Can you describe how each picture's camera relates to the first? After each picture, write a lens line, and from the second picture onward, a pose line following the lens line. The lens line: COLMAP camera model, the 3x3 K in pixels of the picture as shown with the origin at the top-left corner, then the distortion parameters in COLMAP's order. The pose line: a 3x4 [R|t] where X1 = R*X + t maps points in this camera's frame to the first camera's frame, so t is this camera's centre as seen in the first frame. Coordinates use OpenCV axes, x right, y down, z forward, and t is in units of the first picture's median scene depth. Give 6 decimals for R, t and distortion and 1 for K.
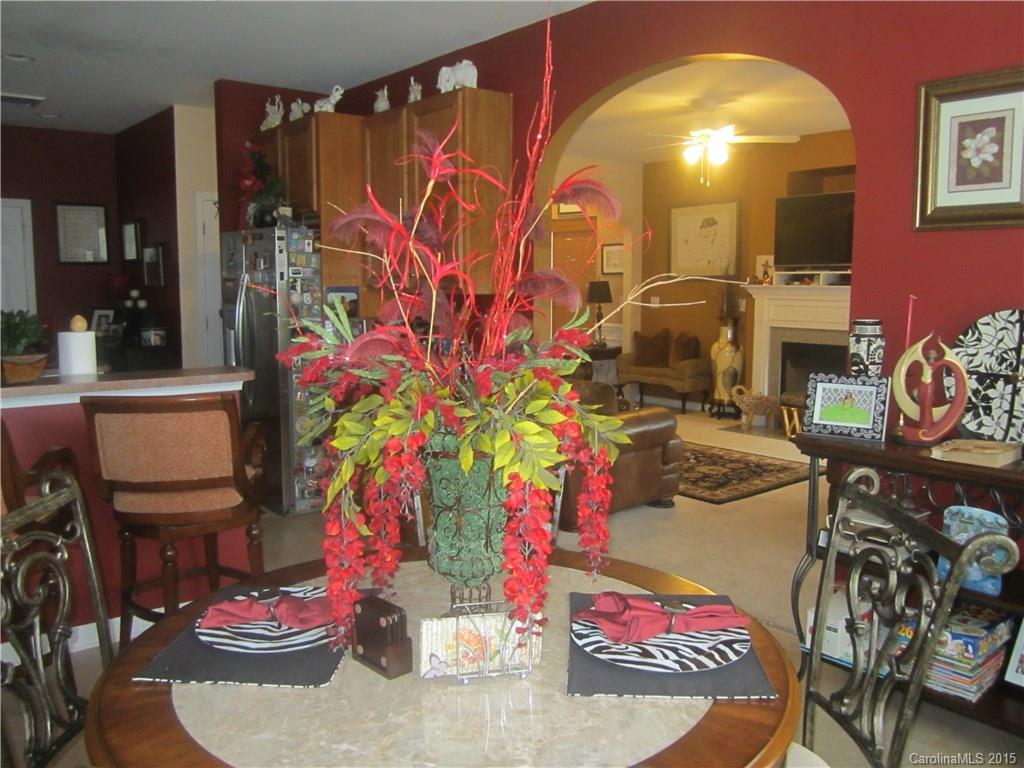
lens RADIAL K [[846.4, 0, 510.8], [0, 846.4, 382.7], [0, 0, 1]] dist [-0.013264, -0.004848]
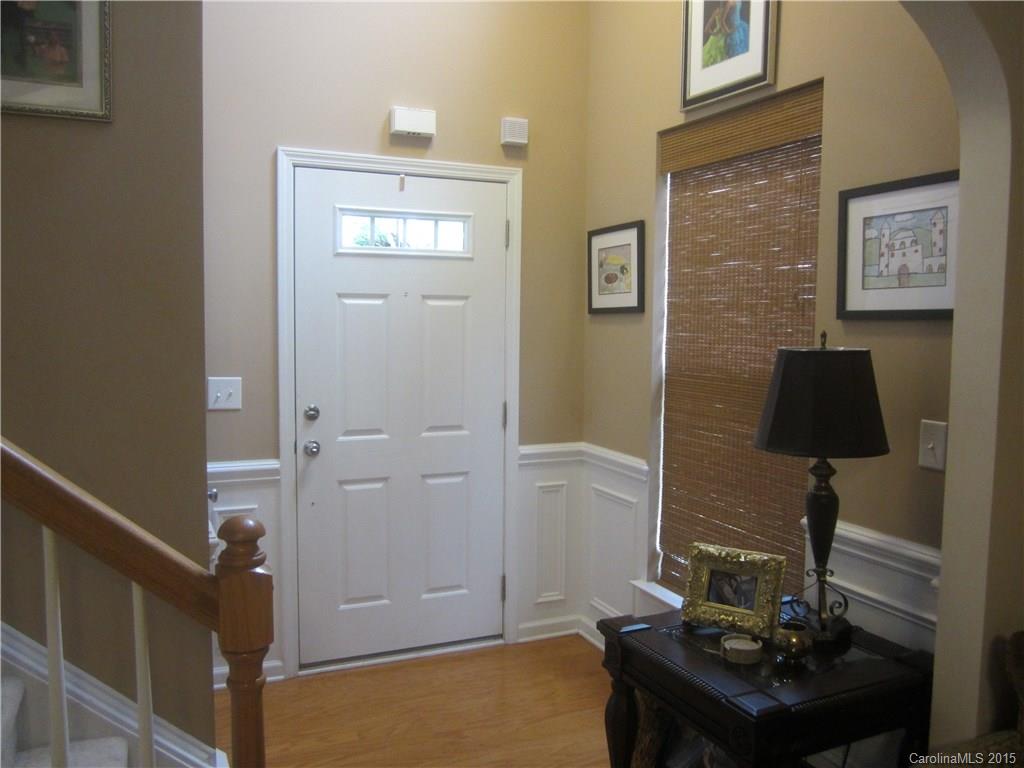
lens RADIAL K [[846.4, 0, 513.3], [0, 846.4, 382.1], [0, 0, 1]] dist [-0.013264, -0.004848]
pose [[0.963046, 0.026982, -0.267981, 0.085349], [-0.037190, 0.998760, -0.033087, -0.100761], [0.266756, 0.041830, 0.962856, 0.765345]]
